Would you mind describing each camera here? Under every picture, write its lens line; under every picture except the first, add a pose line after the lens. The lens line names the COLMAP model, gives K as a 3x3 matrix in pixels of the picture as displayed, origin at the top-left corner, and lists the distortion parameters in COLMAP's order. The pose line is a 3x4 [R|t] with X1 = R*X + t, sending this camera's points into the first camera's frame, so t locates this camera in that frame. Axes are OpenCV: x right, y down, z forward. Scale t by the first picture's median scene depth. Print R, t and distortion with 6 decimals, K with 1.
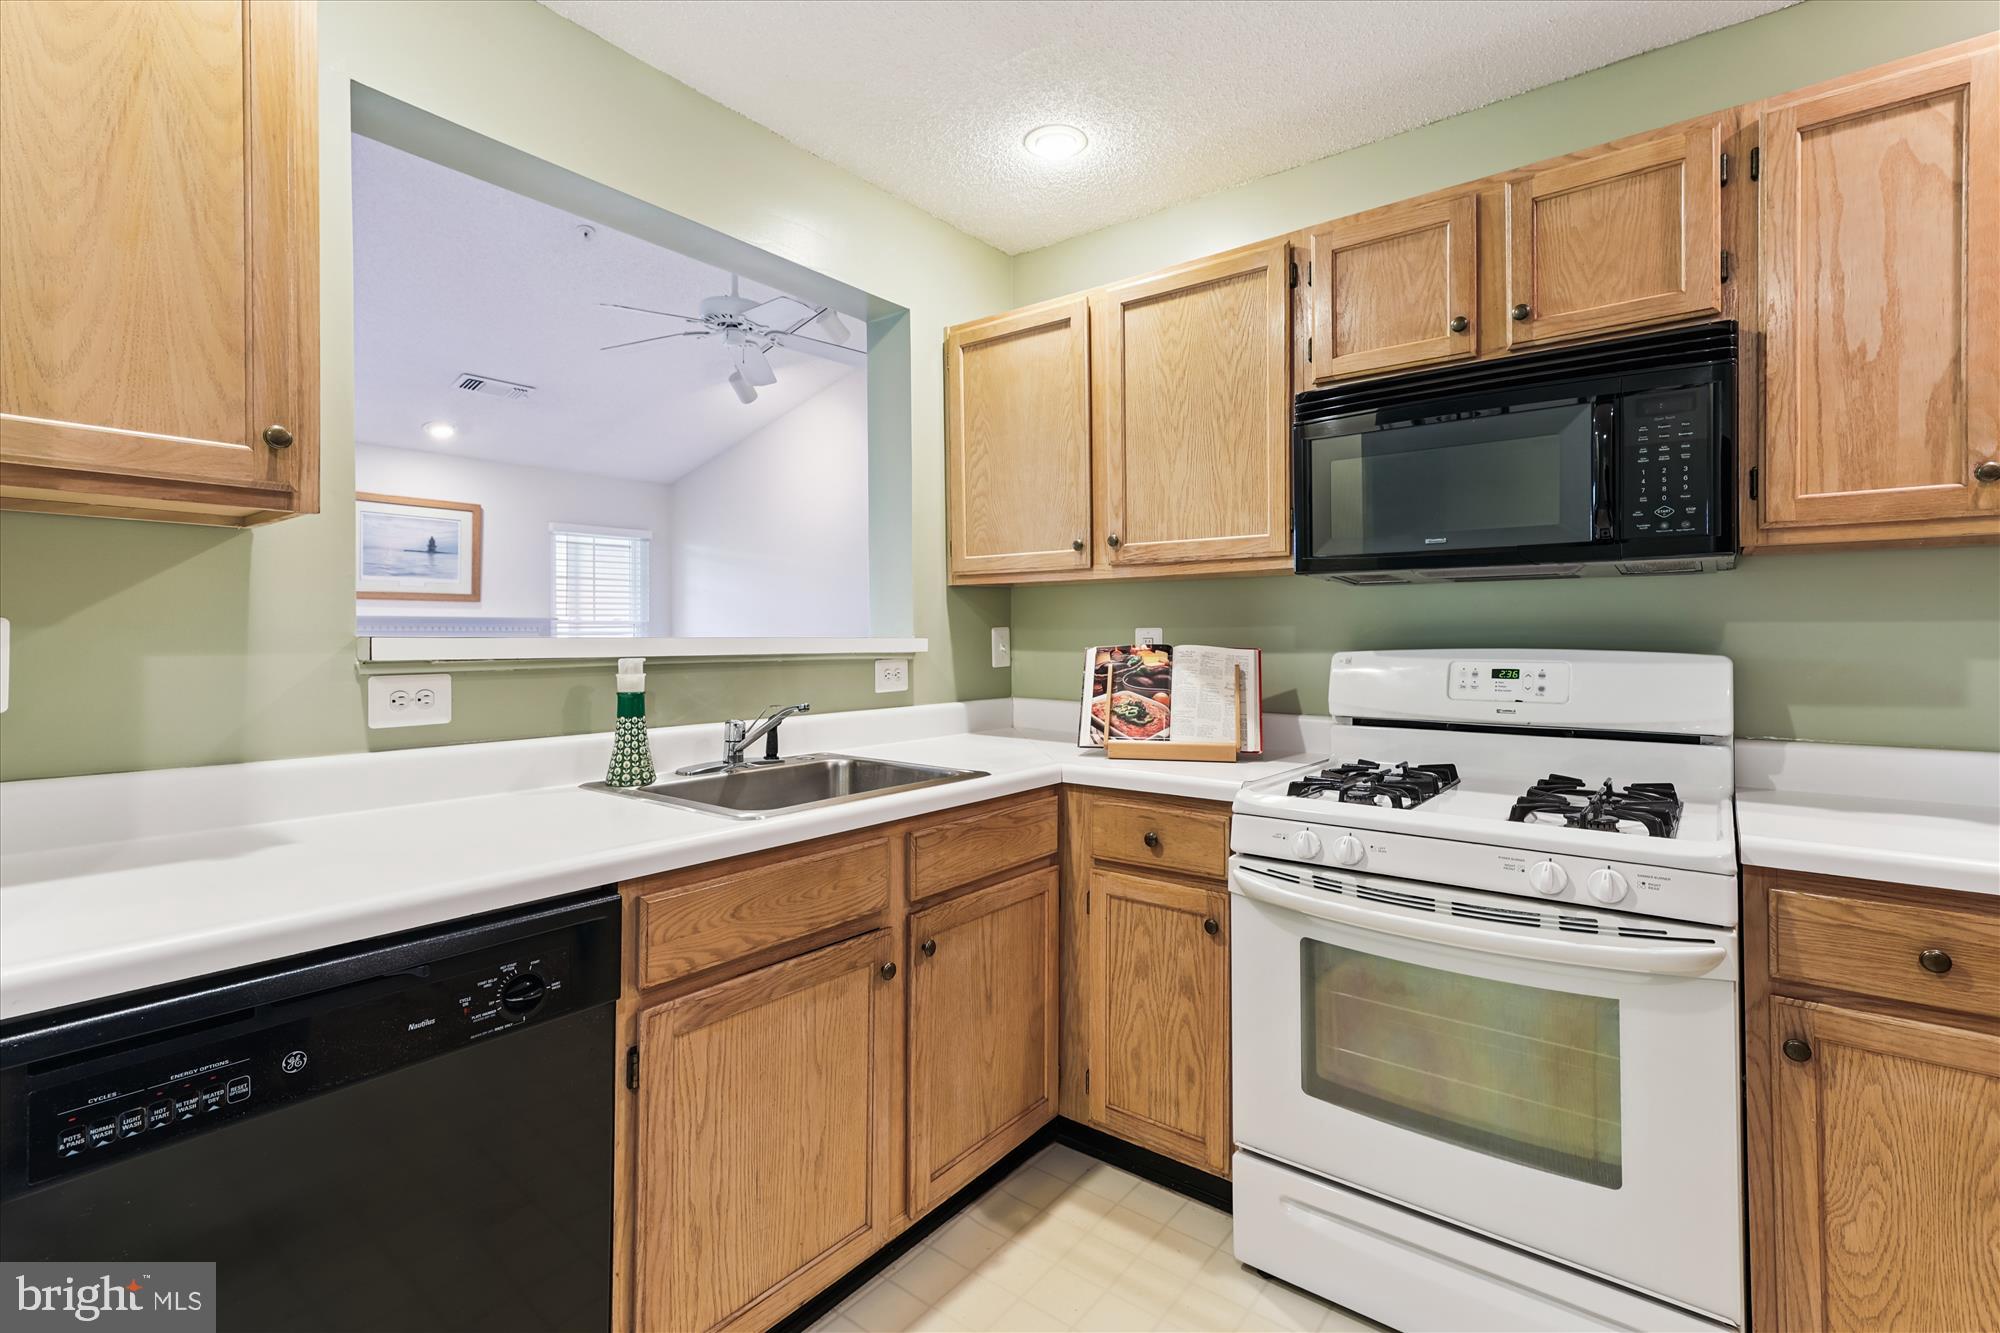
lens RADIAL K [[909.9, 0, 1010.9], [0, 909.9, 633.6], [0, 0, 1]] dist [0.006365, 0.000395]
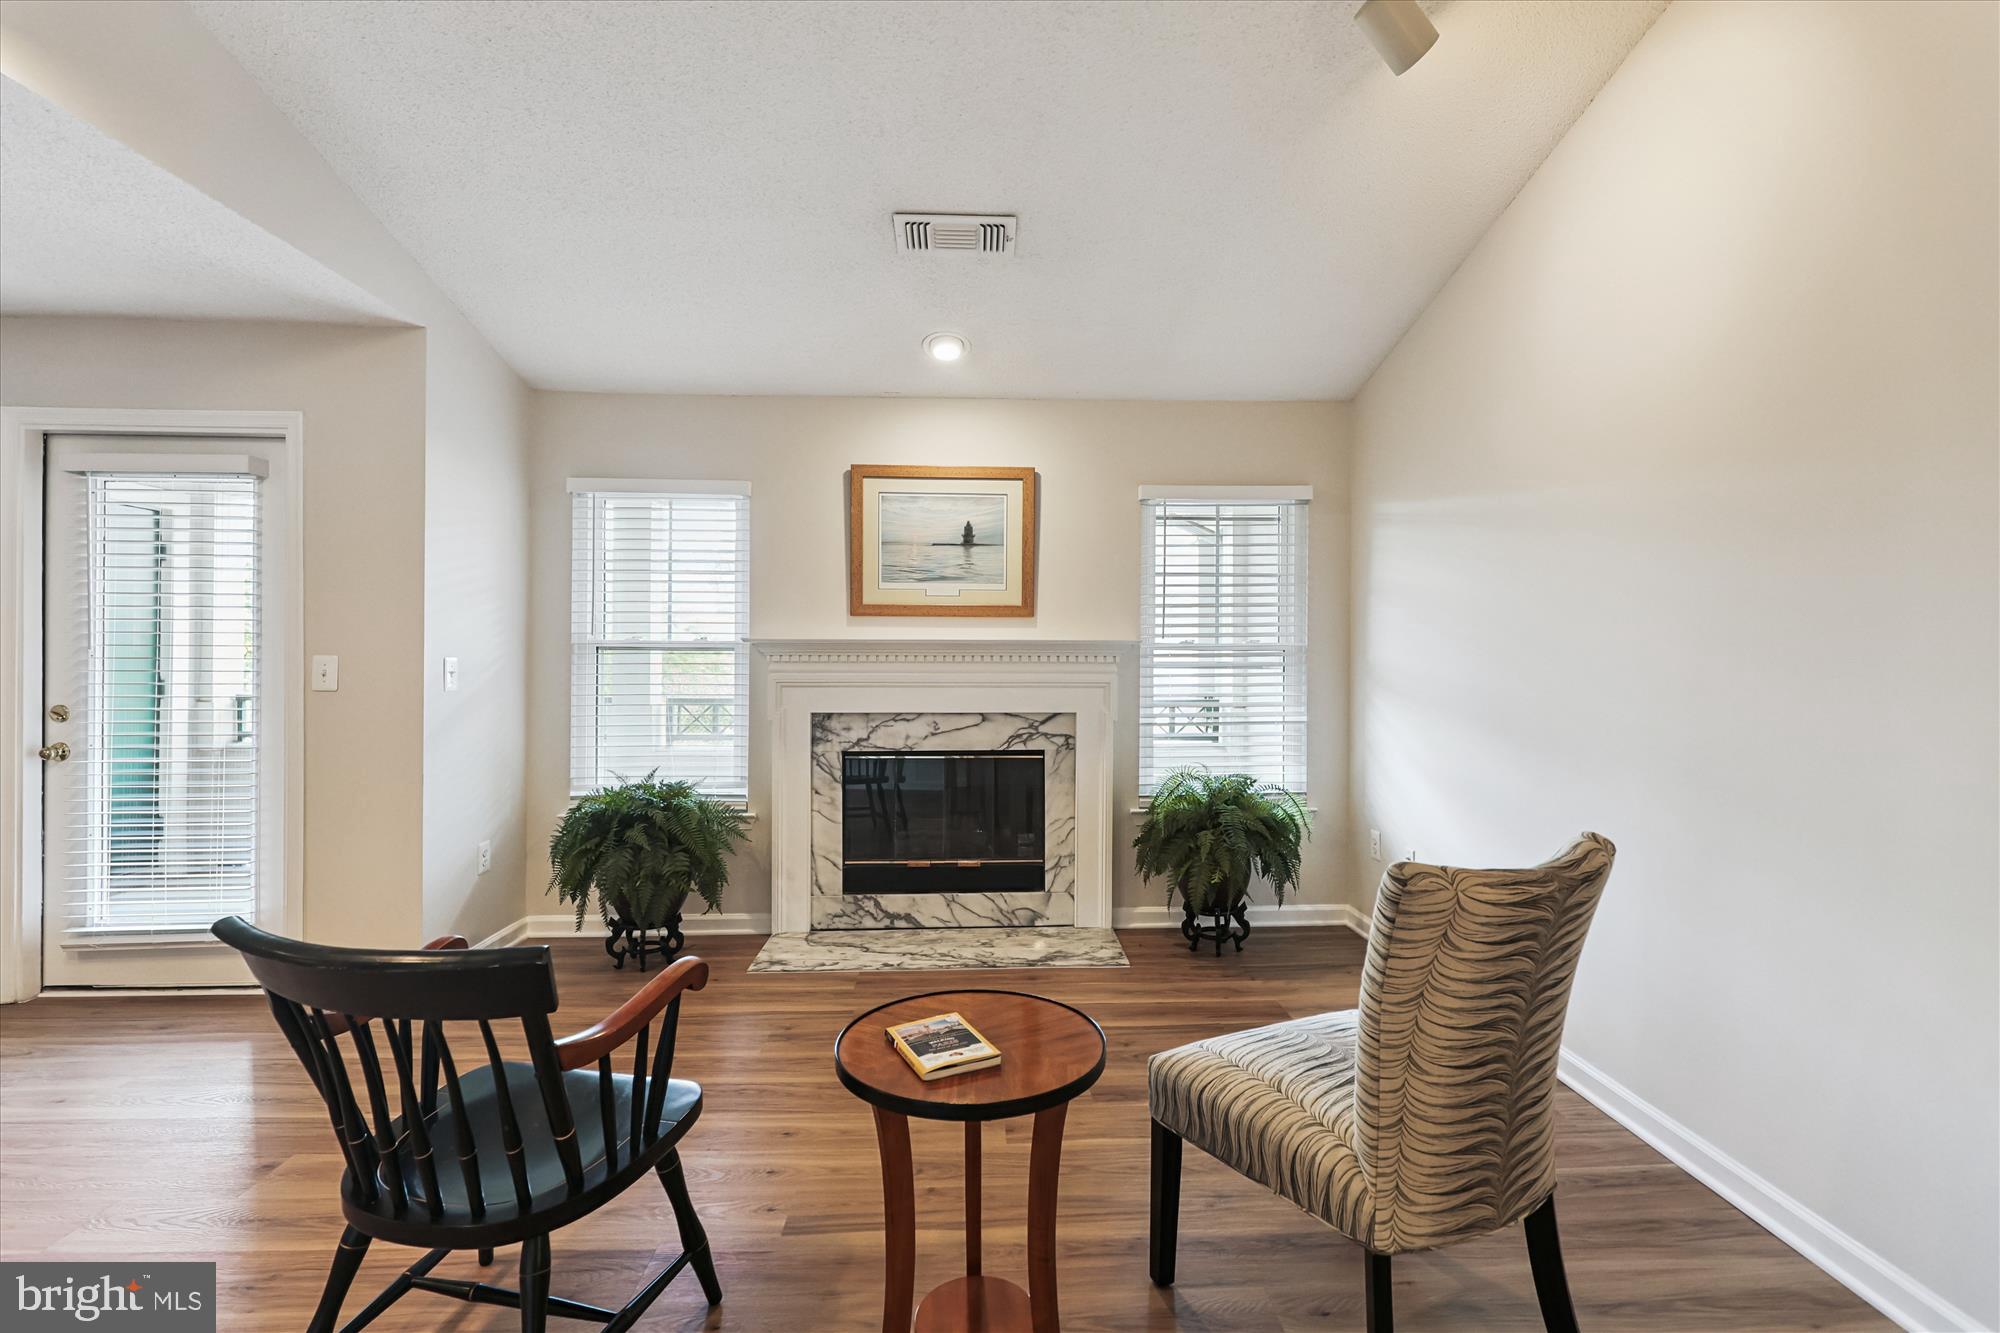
lens RADIAL K [[909.9, 0, 1004.0], [0, 909.9, 655.2], [0, 0, 1]] dist [0.006365, 0.000395]
pose [[0.642909, 0.005015, -0.765926, -0.317689], [-0.004990, 0.999985, 0.002359, -0.028078], [0.765927, 0.002306, 0.642924, 1.868682]]
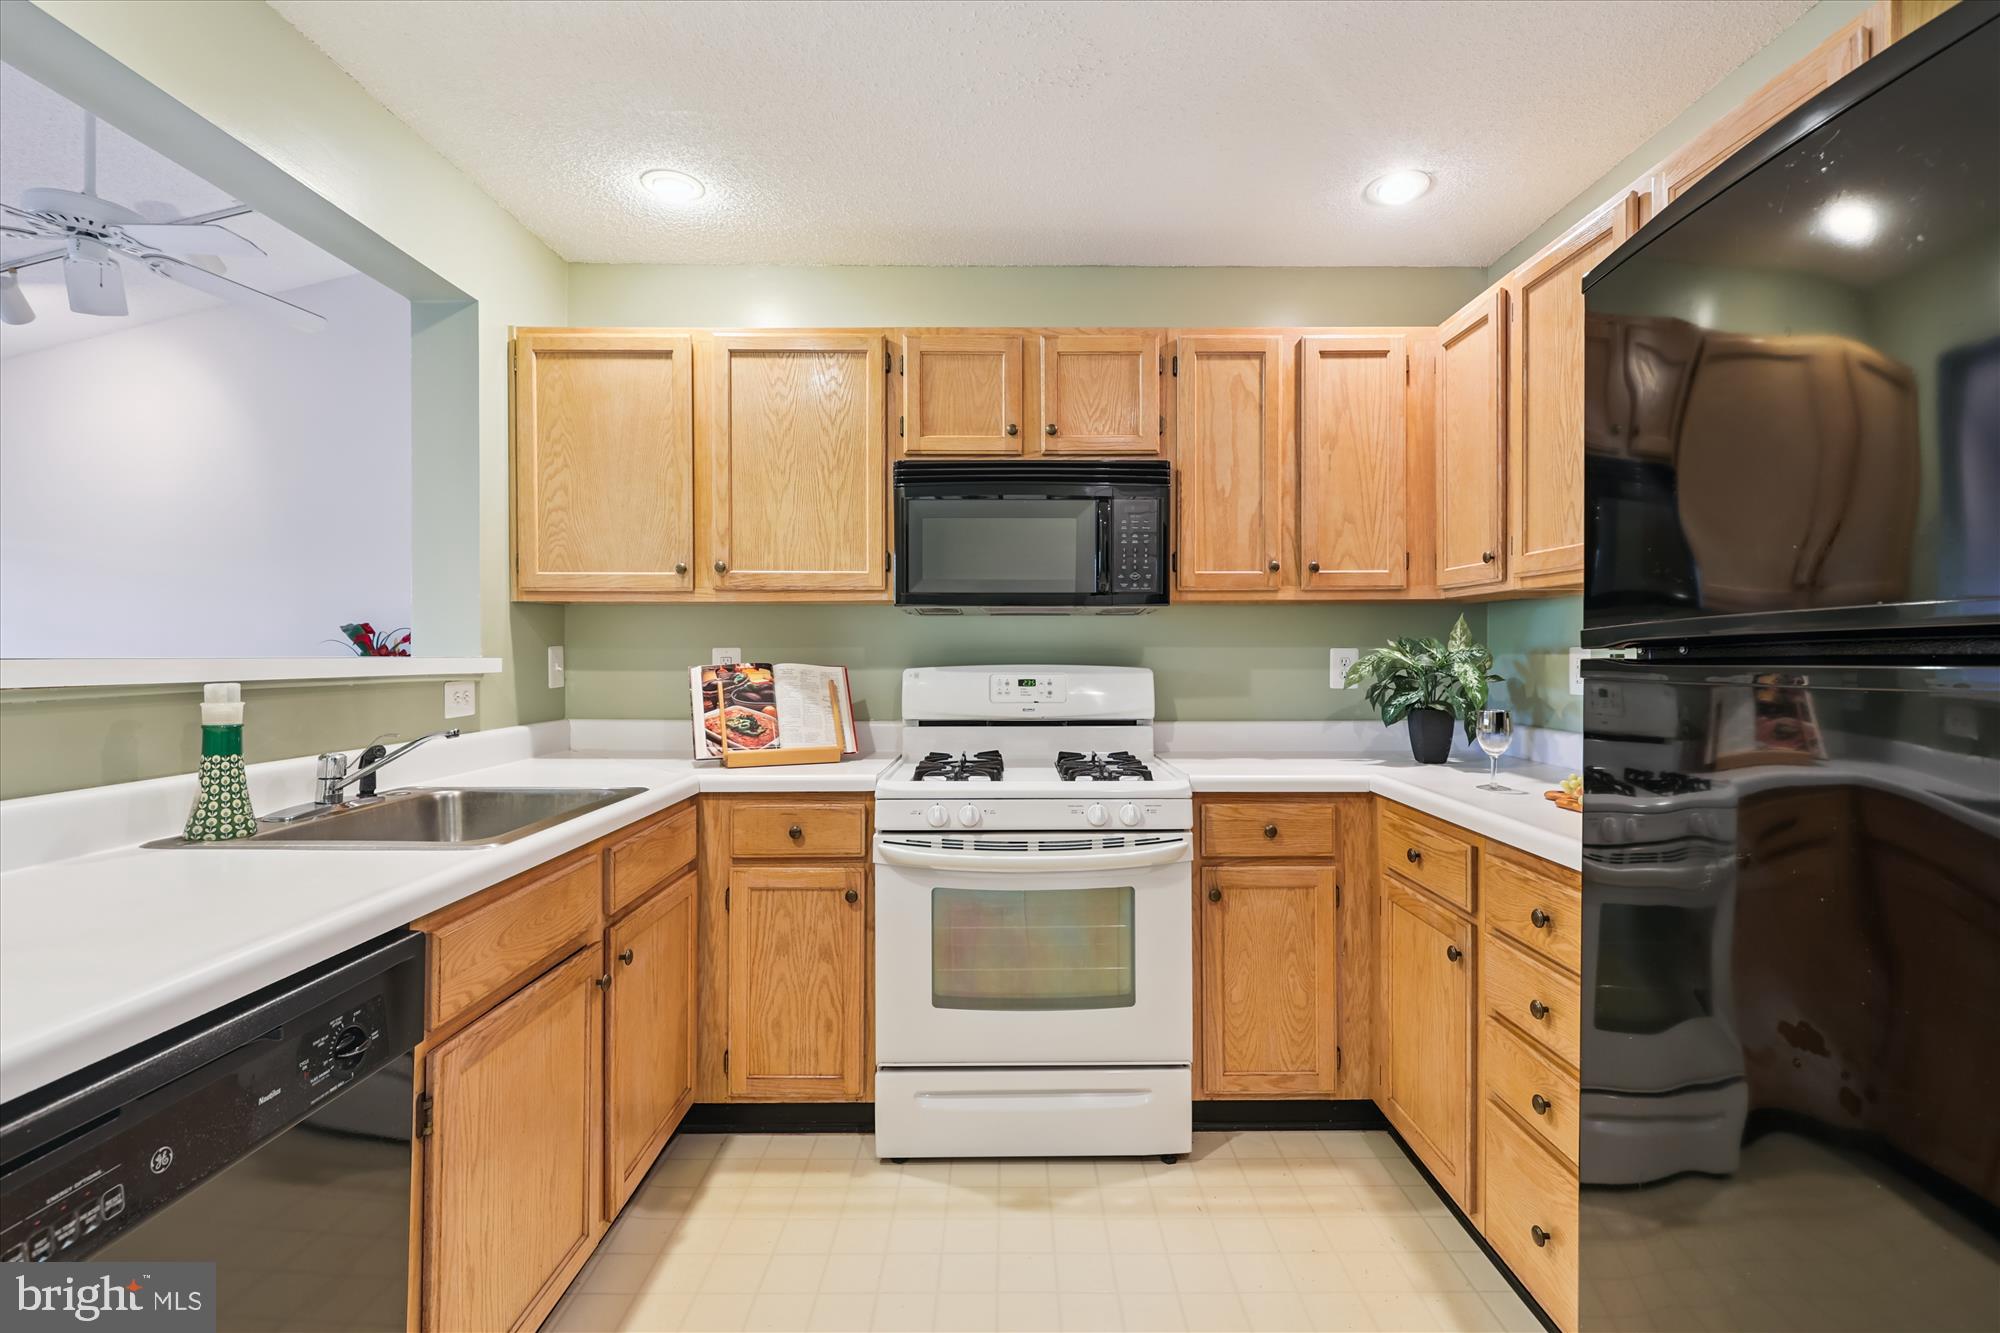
lens RADIAL K [[909.9, 0, 1017.2], [0, 909.9, 650.0], [0, 0, 1]] dist [0.006365, 0.000395]
pose [[0.785692, 0.002796, 0.618612, -0.339216], [-0.002794, 0.999996, -0.000972, -0.004757], [-0.618612, -0.000965, 0.785696, -0.082783]]
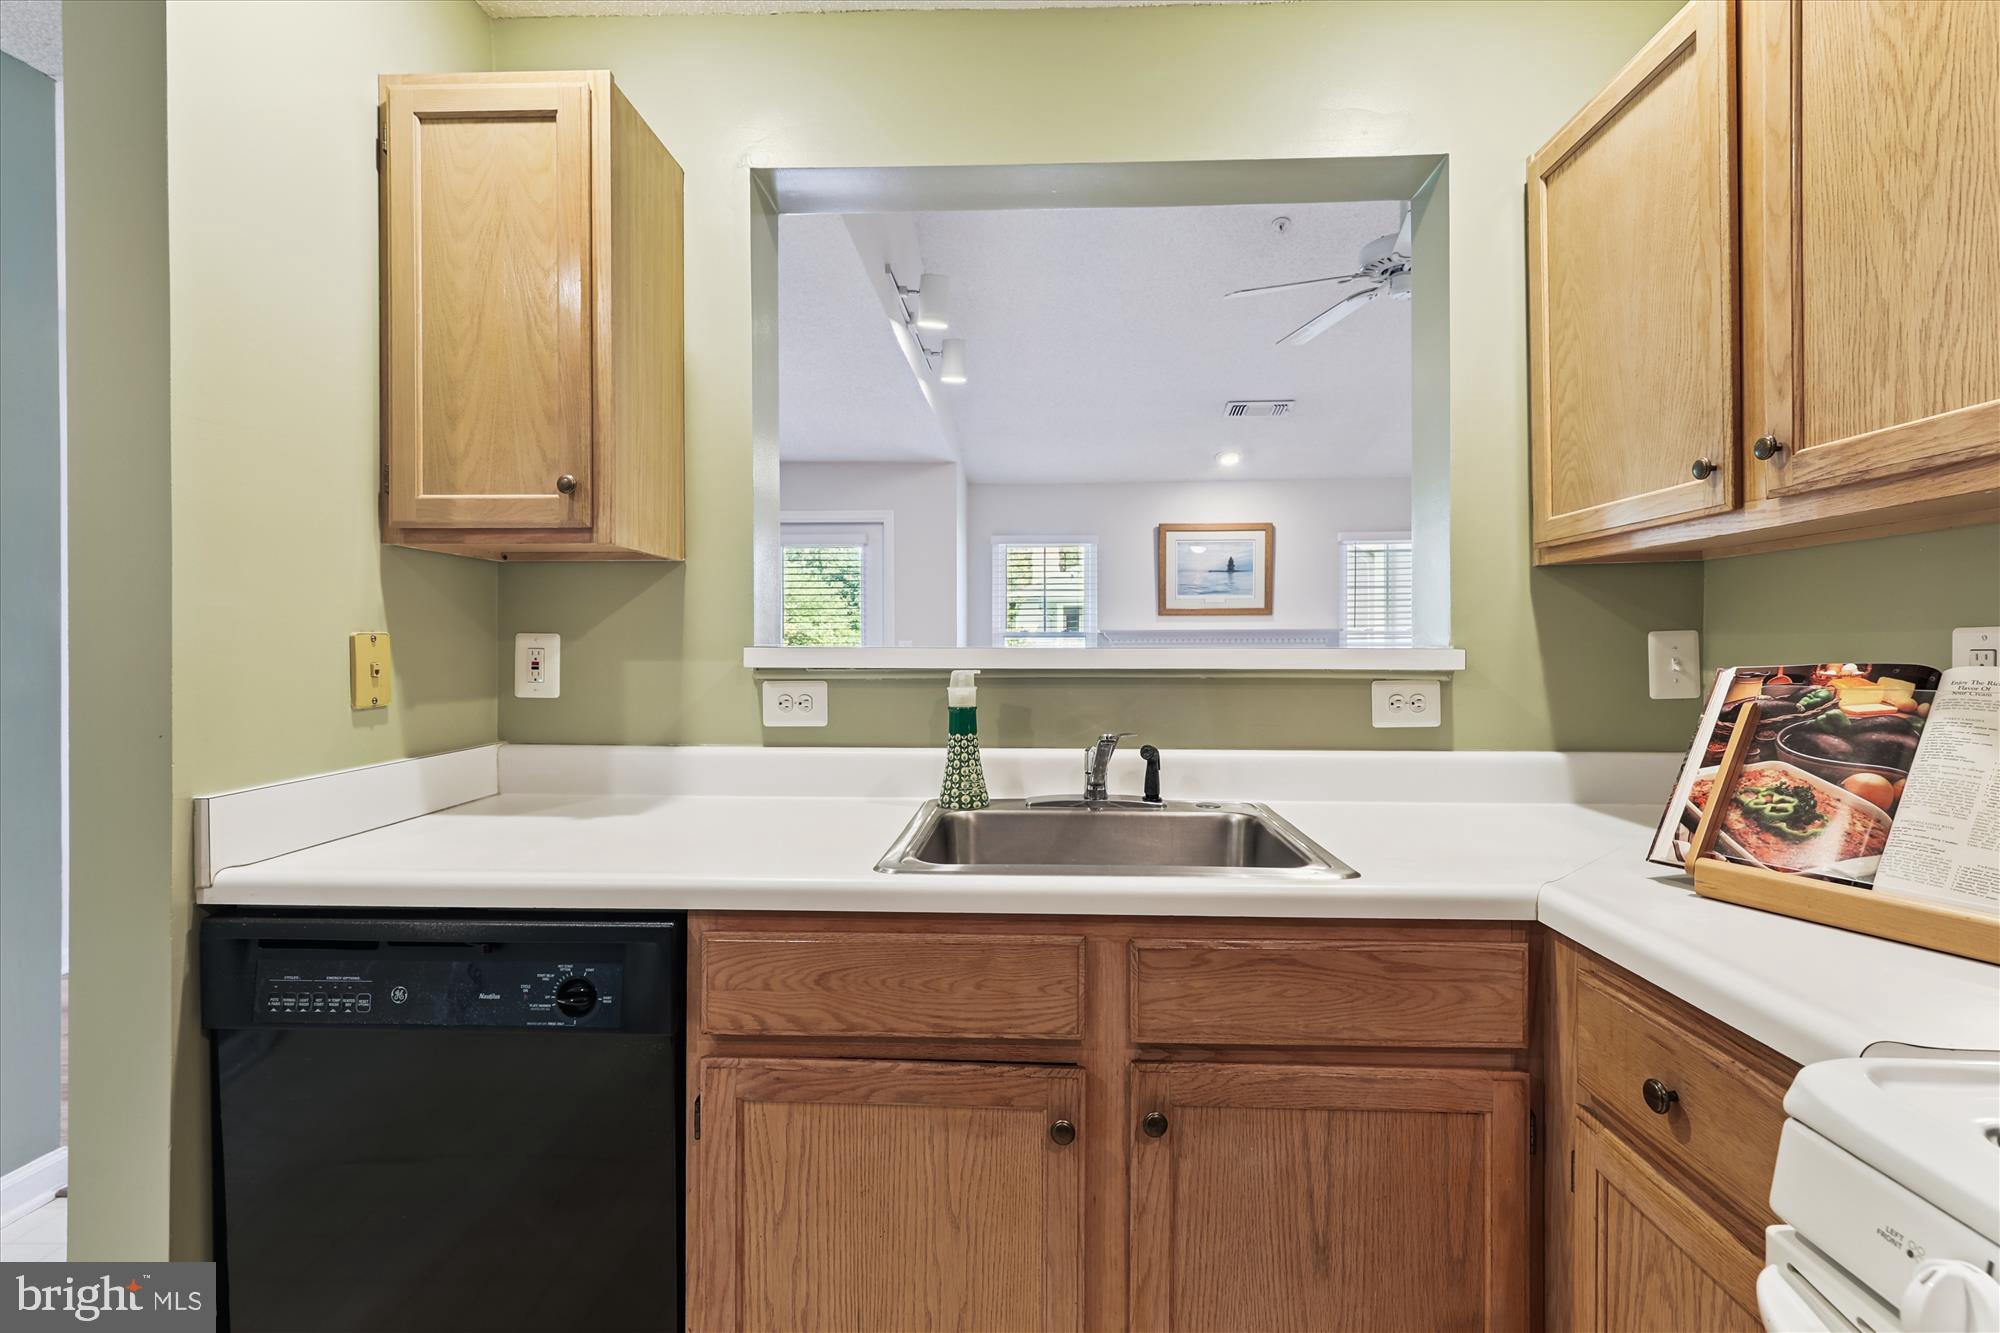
lens RADIAL K [[909.9, 0, 1010.9], [0, 909.9, 654.1], [0, 0, 1]] dist [0.006365, 0.000395]
pose [[0.579287, 0.005433, -0.815106, 0.335115], [0.002258, 0.999963, 0.008270, 0.003160], [0.815121, -0.006631, 0.579253, 0.475383]]
